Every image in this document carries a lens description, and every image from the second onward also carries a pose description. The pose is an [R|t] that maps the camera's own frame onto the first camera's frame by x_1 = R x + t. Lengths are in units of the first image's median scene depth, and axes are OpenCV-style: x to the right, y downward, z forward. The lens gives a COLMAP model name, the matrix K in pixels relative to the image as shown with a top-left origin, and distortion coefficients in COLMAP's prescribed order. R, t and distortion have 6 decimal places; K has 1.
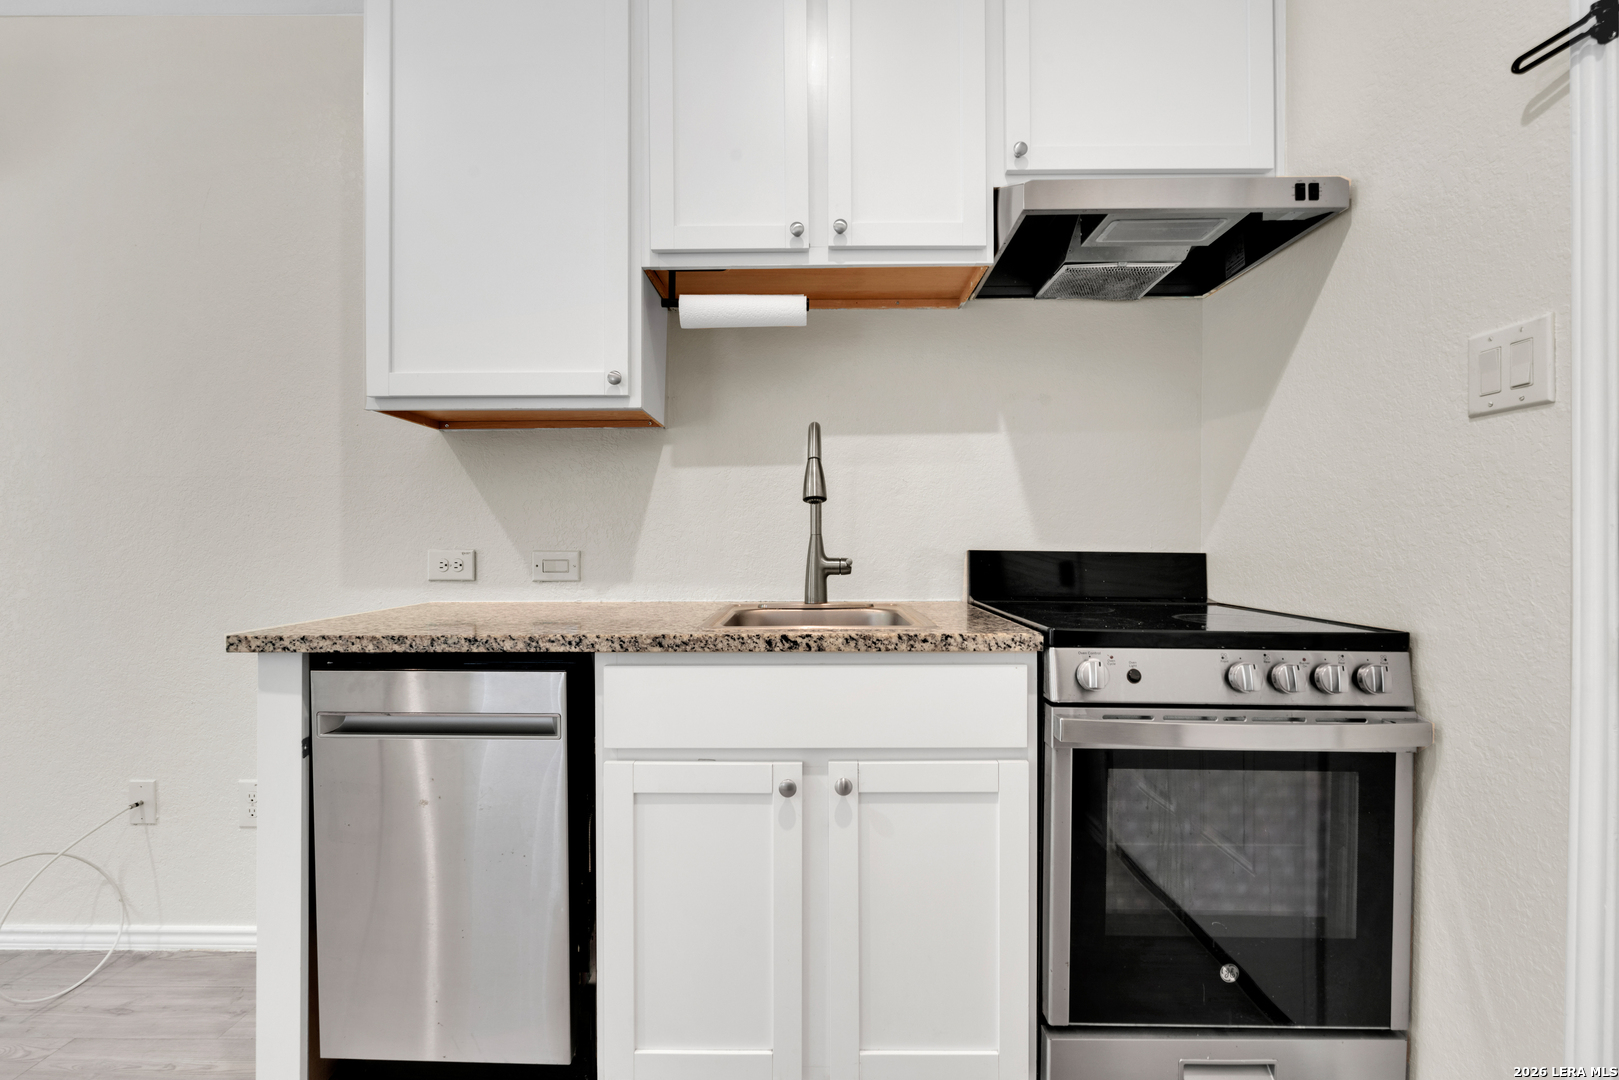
lens RADIAL K [[740.7, 0, 810.4], [0, 740.7, 550.7], [0, 0, 1]] dist [0.000475, 0.000129]
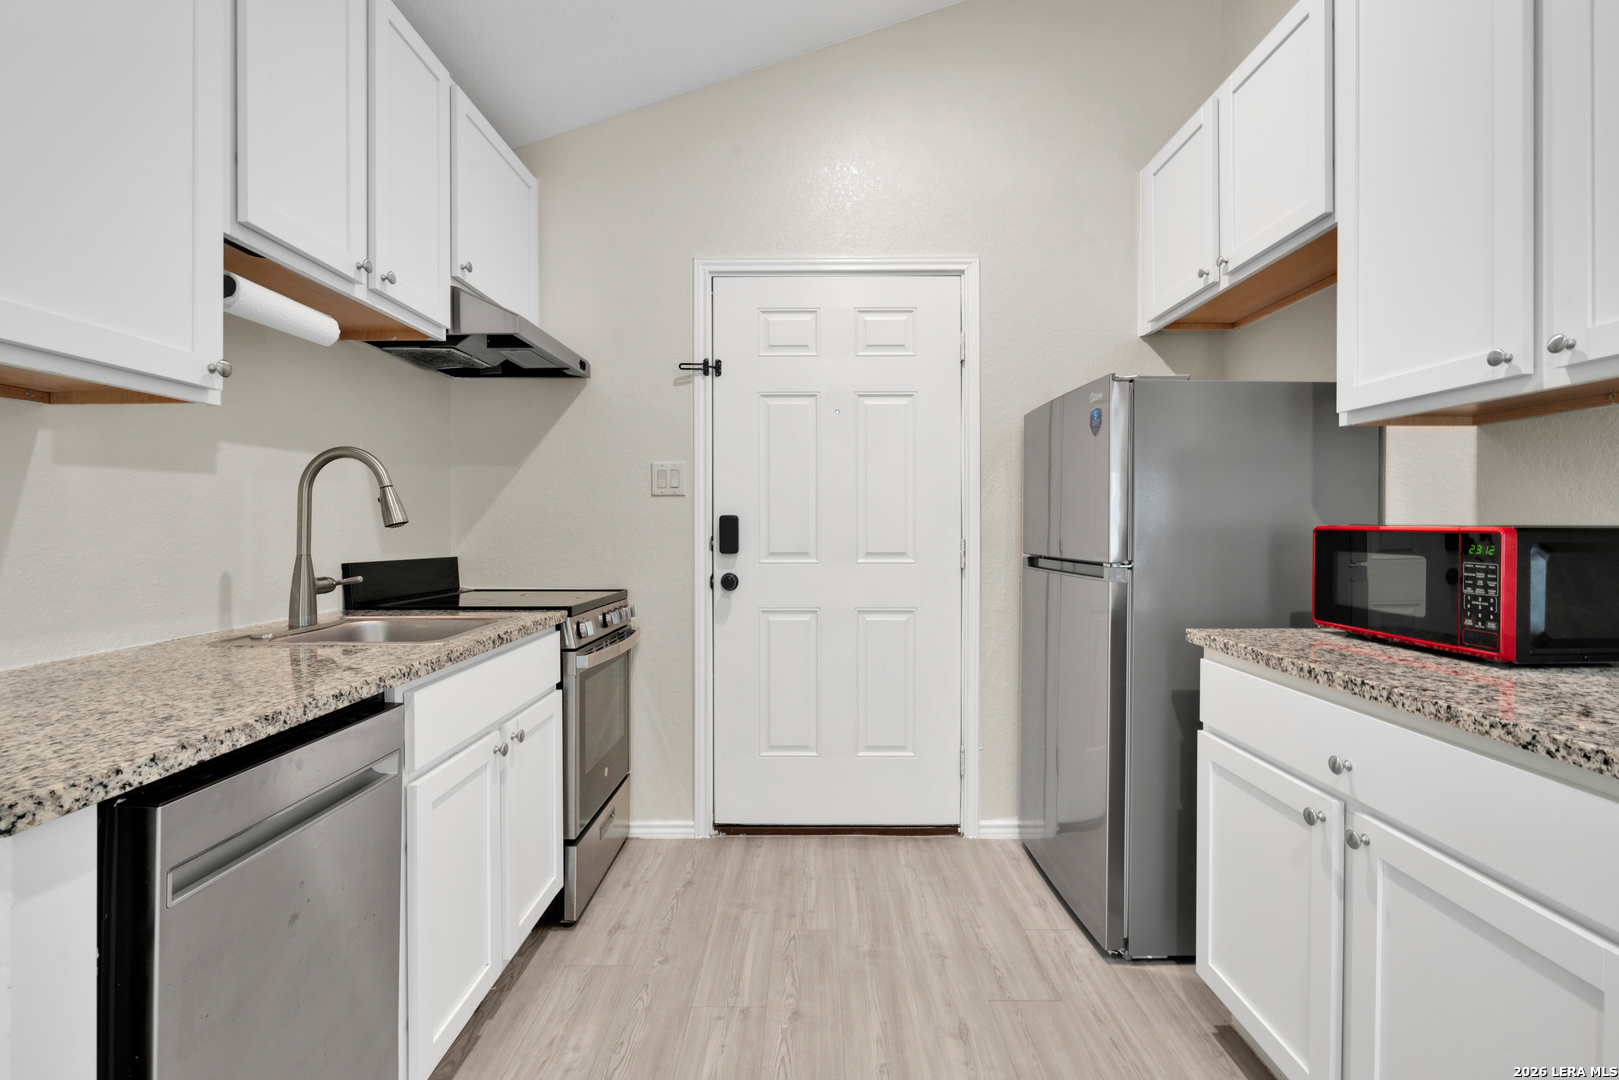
lens RADIAL K [[750.1, 0, 776.0], [0, 750.1, 535.6], [0, 0, 1]] dist [0.181460, 0.000105]
pose [[0.050691, -0.013036, 0.998629, -1.356099], [0.011689, 0.999854, 0.012459, -0.071262], [-0.998646, 0.011042, 0.050836, 0.440737]]
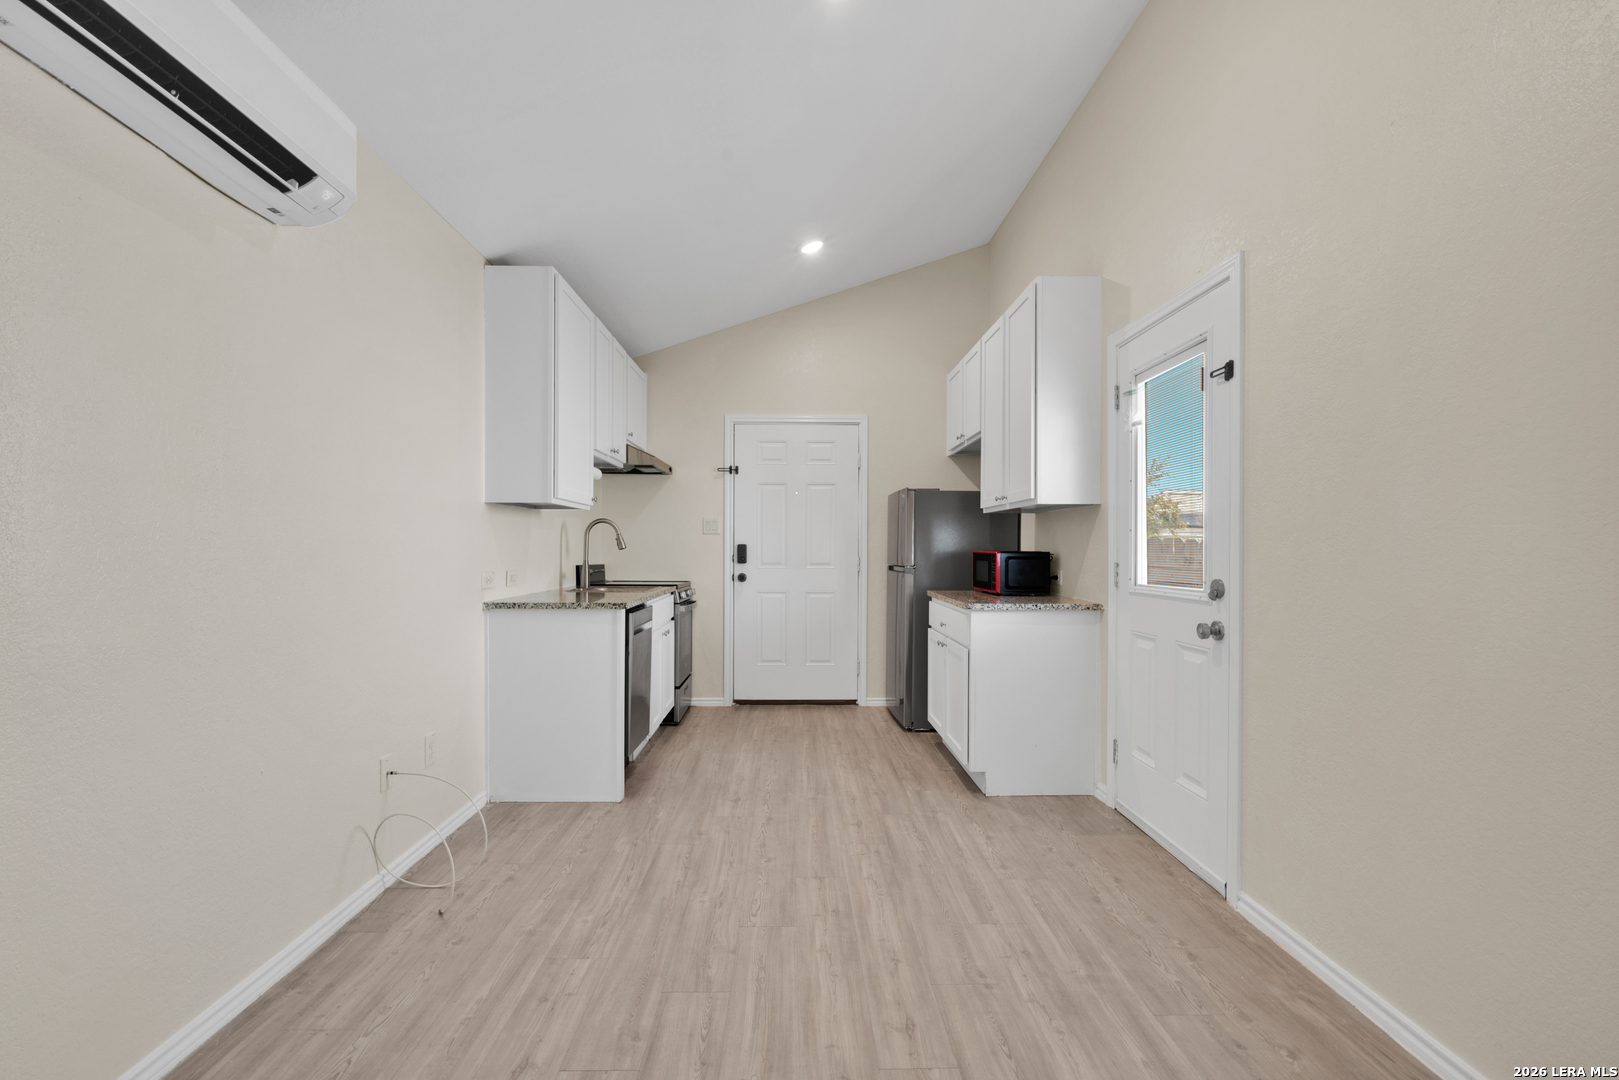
lens RADIAL K [[740.7, 0, 810.4], [0, 740.7, 550.7], [0, 0, 1]] dist [0.000475, 0.000129]
pose [[-0.043529, 0.001493, 0.999051, -3.455446], [0.004550, 0.999989, -0.001296, -0.058871], [-0.999042, 0.004489, -0.043535, 0.479493]]
